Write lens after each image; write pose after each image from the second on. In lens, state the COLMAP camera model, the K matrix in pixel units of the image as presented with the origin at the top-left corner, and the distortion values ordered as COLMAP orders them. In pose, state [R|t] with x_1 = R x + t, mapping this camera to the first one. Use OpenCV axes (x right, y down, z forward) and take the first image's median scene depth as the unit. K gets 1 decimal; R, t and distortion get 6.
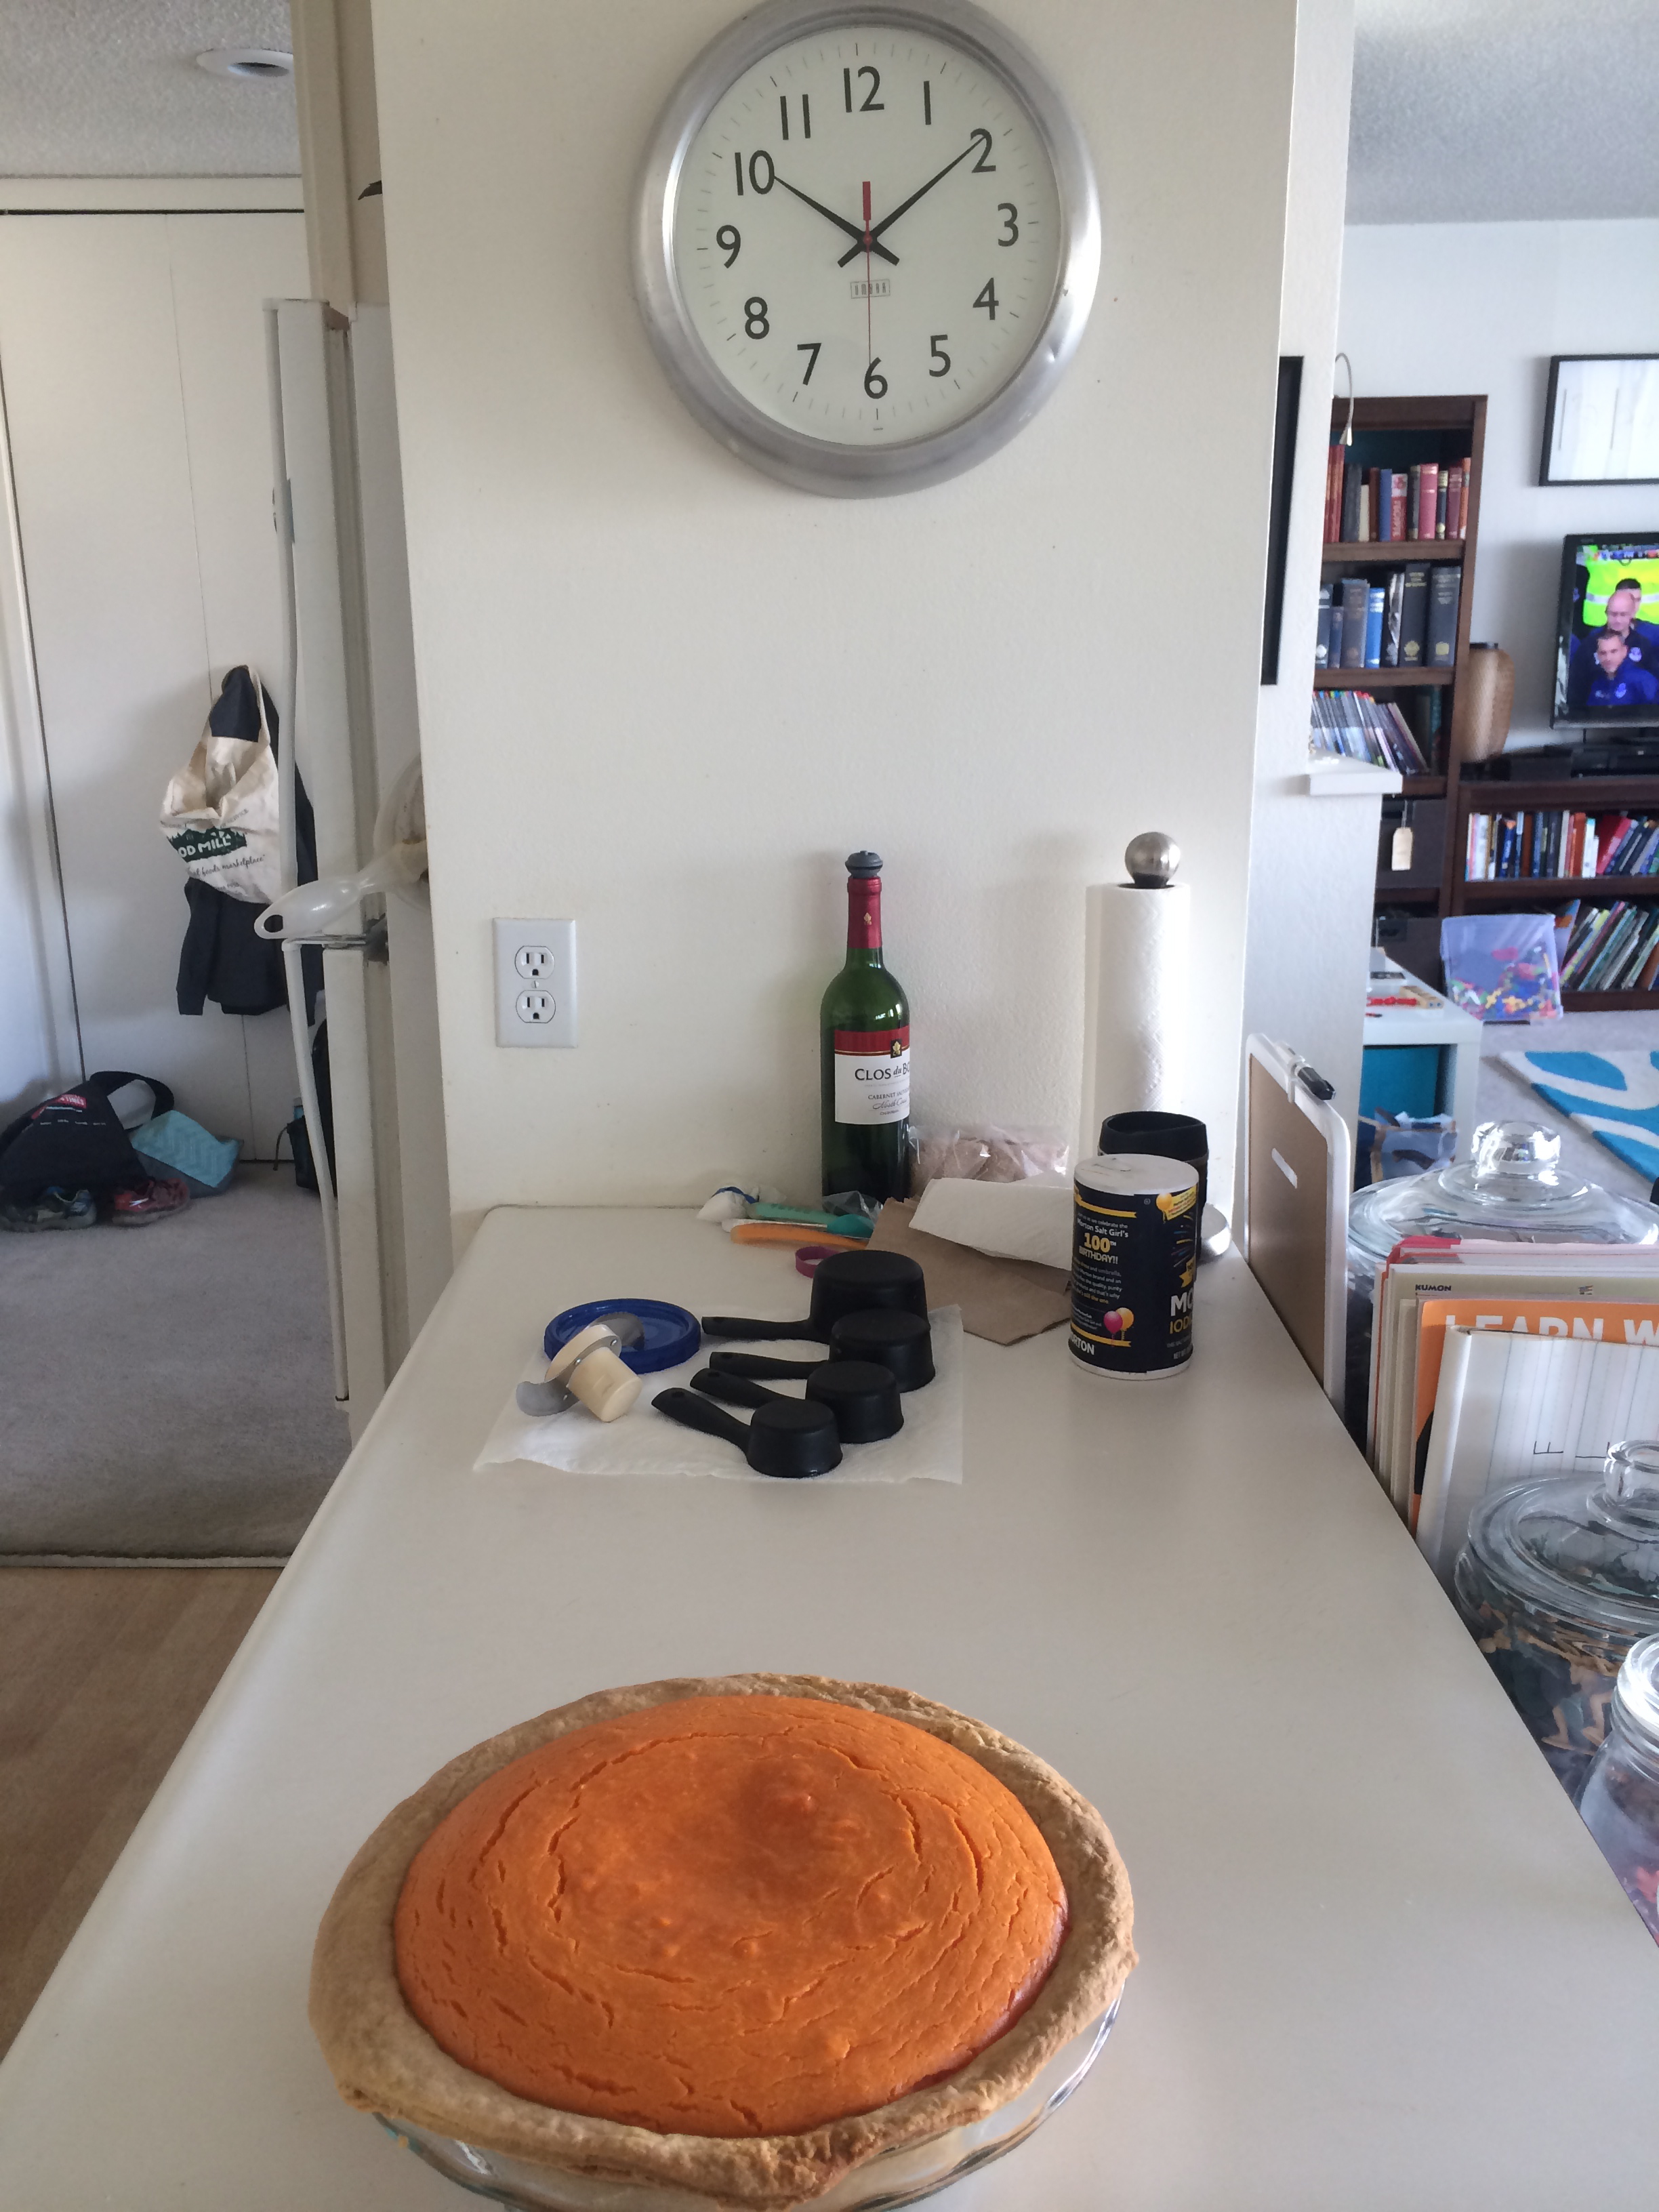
lens RADIAL K [[2058.3, 0, 833.3], [0, 2058.3, 1033.8], [0, 0, 1]] dist [0.068556, -0.085568]
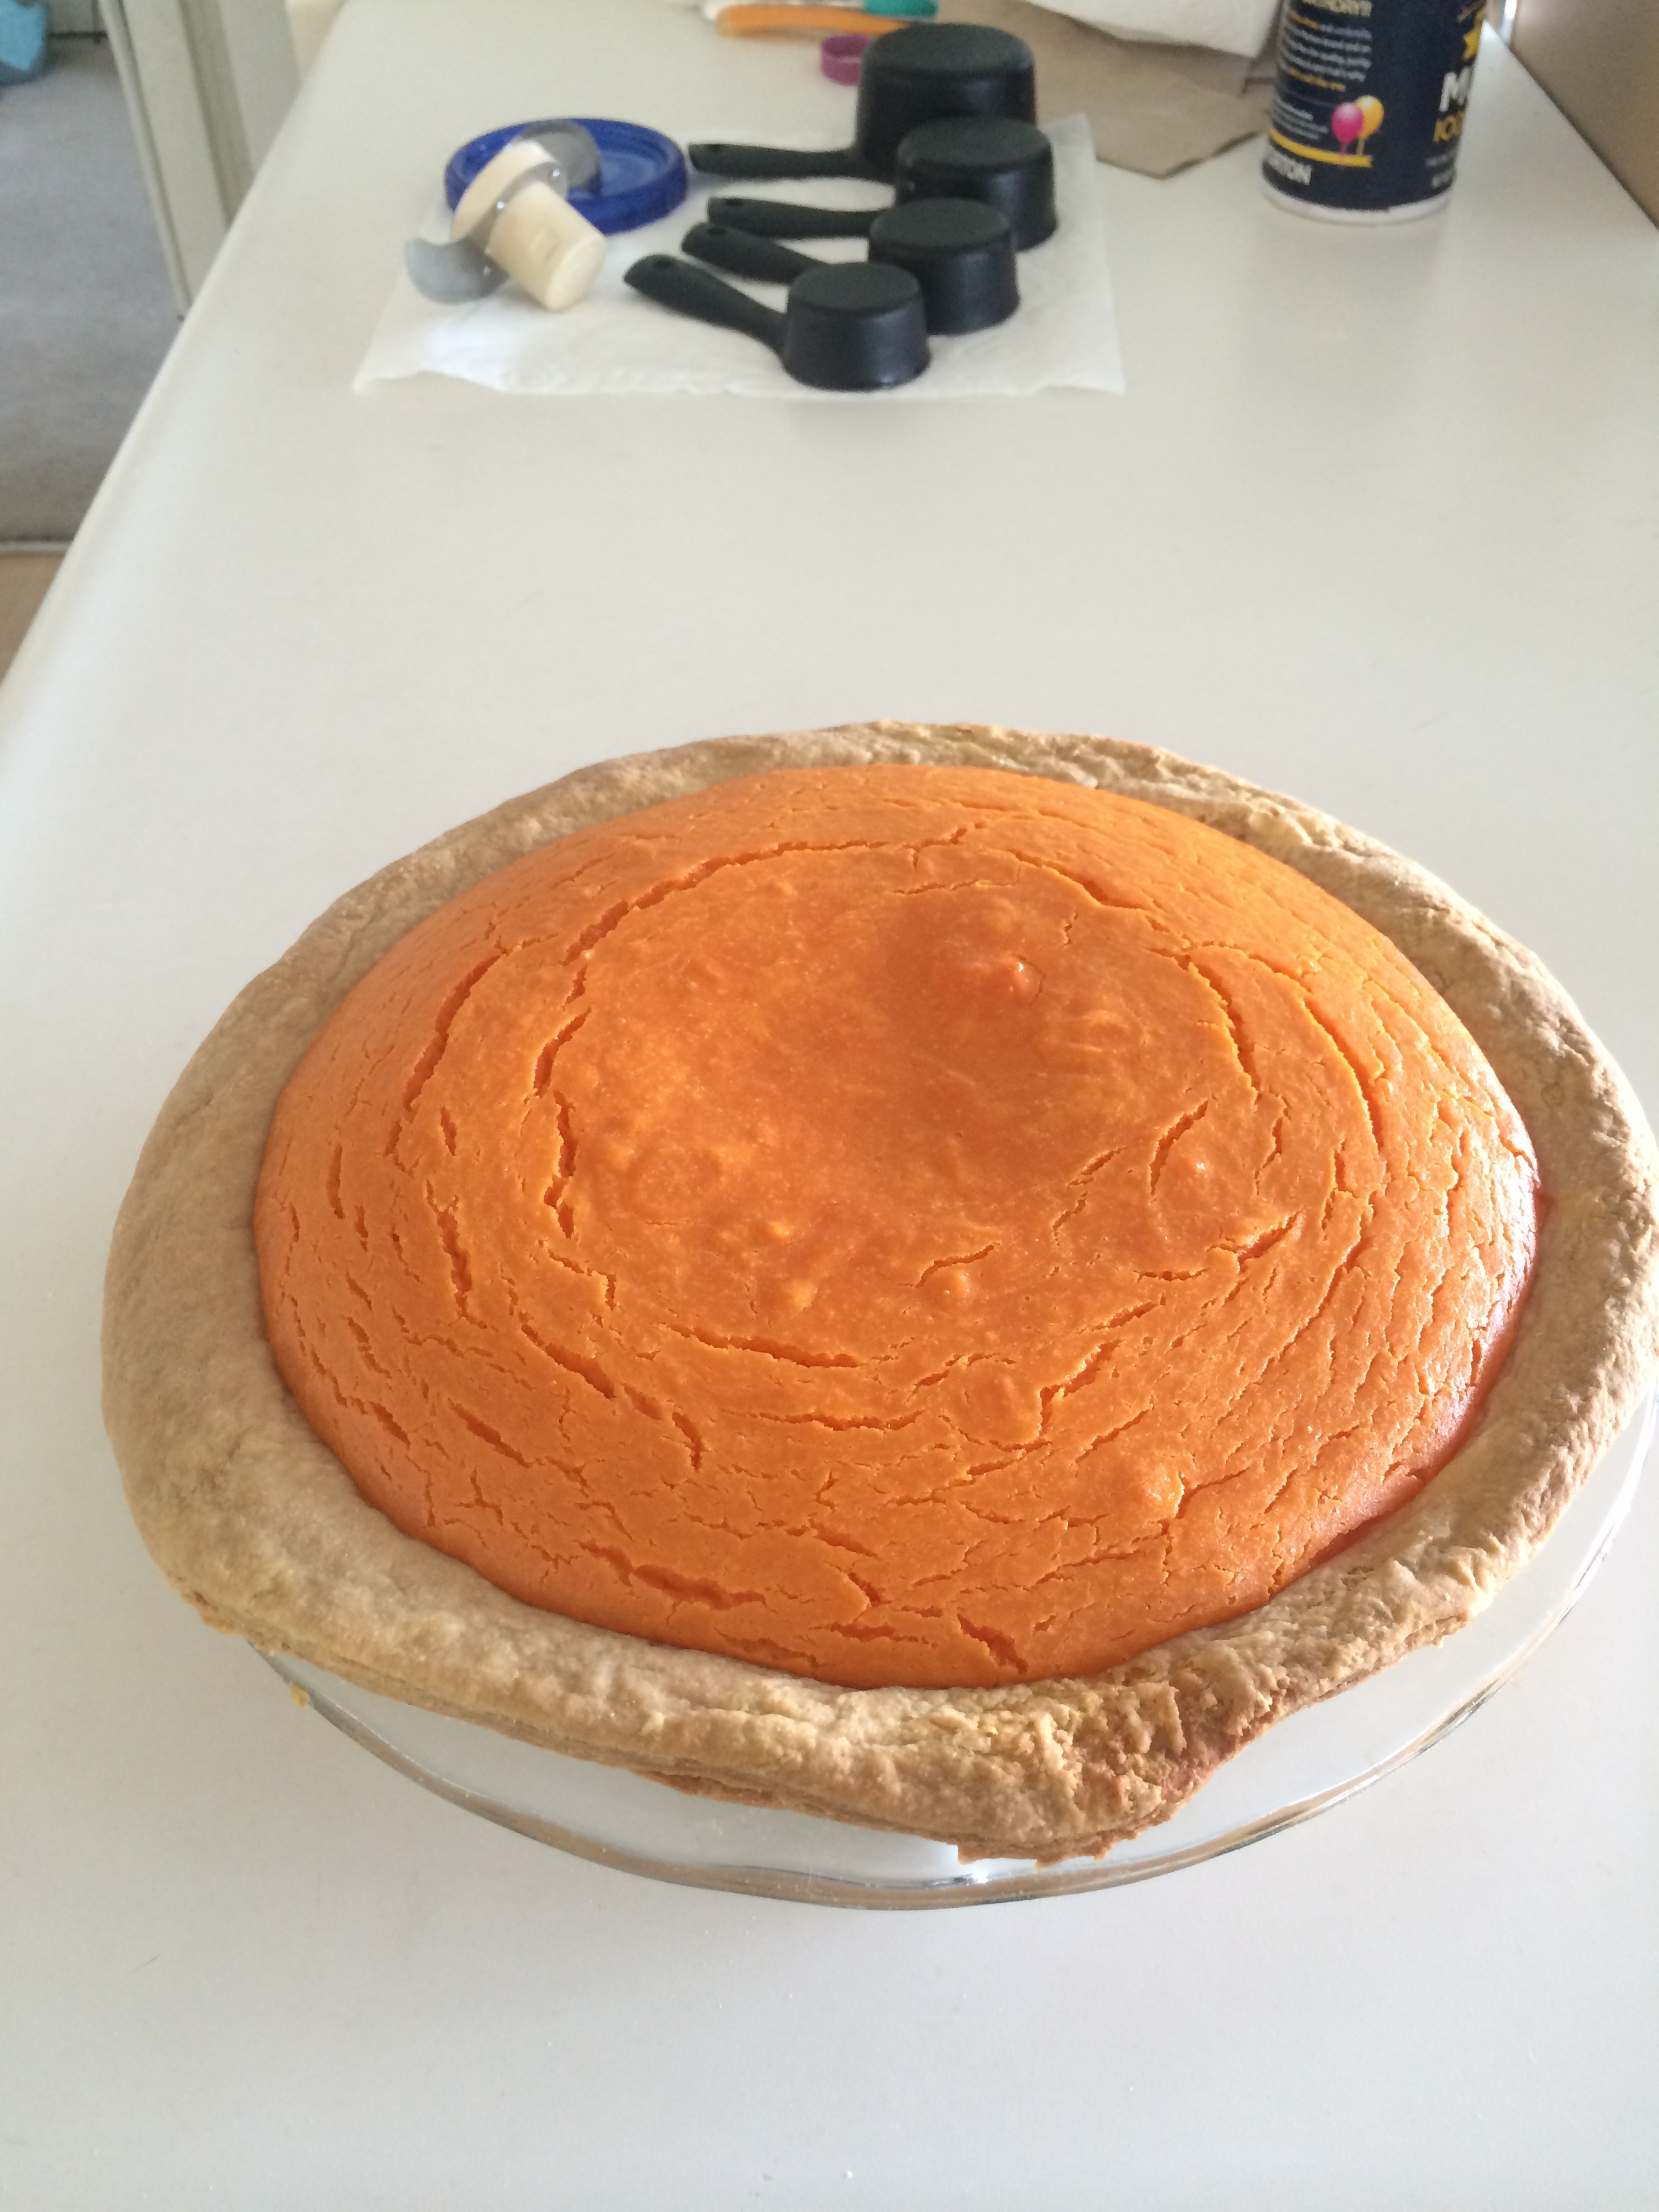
lens RADIAL K [[2058.3, 0, 826.4], [0, 2058.3, 1113.2], [0, 0, 1]] dist [0.068556, -0.085568]
pose [[0.999448, -0.031705, 0.009884, -0.068727], [0.022496, 0.865291, 0.500764, 0.140459], [-0.024429, -0.500266, 0.865527, 0.540890]]
